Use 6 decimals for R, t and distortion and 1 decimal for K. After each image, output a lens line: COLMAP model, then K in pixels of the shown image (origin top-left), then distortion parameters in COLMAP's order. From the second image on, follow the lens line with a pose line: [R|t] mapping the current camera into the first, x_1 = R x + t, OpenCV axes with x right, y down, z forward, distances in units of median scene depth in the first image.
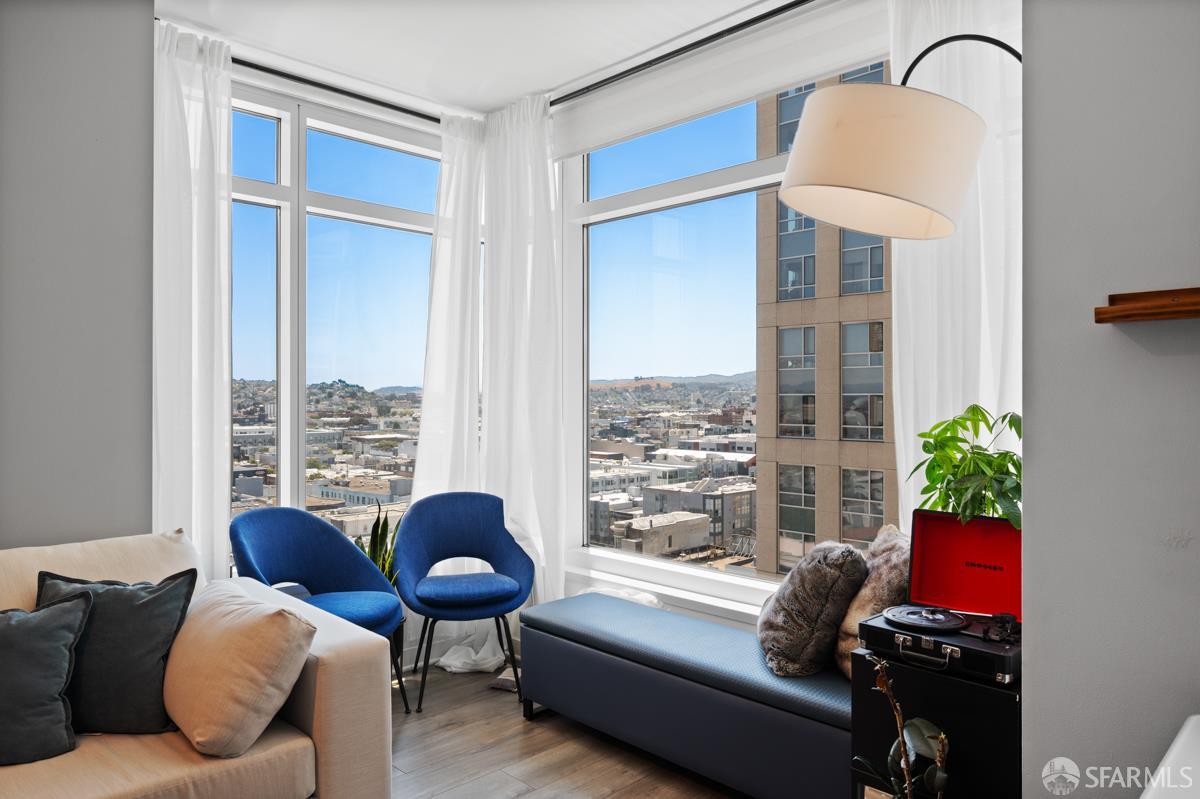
lens RADIAL K [[780.8, 0, 600.0], [0, 780.8, 399.5], [0, 0, 1]] dist [0.004564, 0.001977]
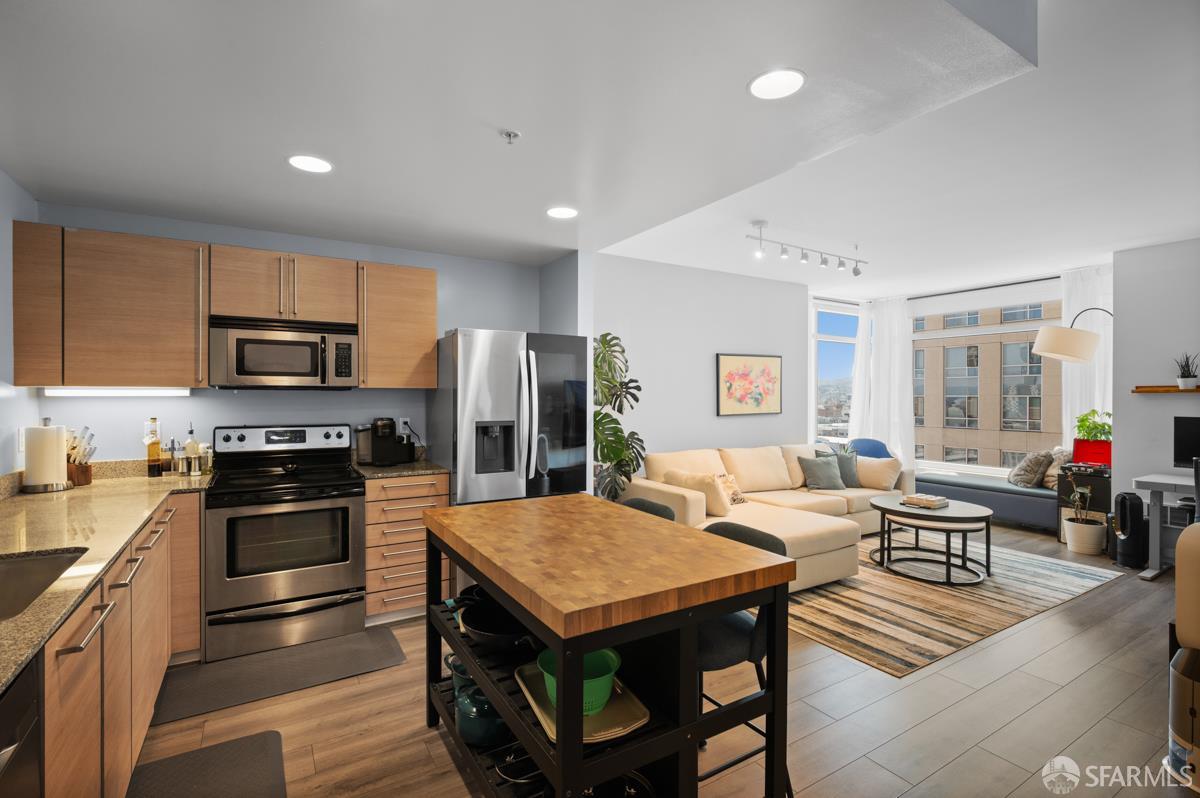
lens RADIAL K [[546.9, 0, 600.0], [0, 546.9, 399.0], [0, 0, 1]] dist [0.000530, -0.000128]
pose [[0.973193, 0.005573, -0.229924, -1.030362], [-0.004660, 0.999979, 0.004512, -0.037217], [0.229944, -0.003319, 0.973198, -1.756342]]
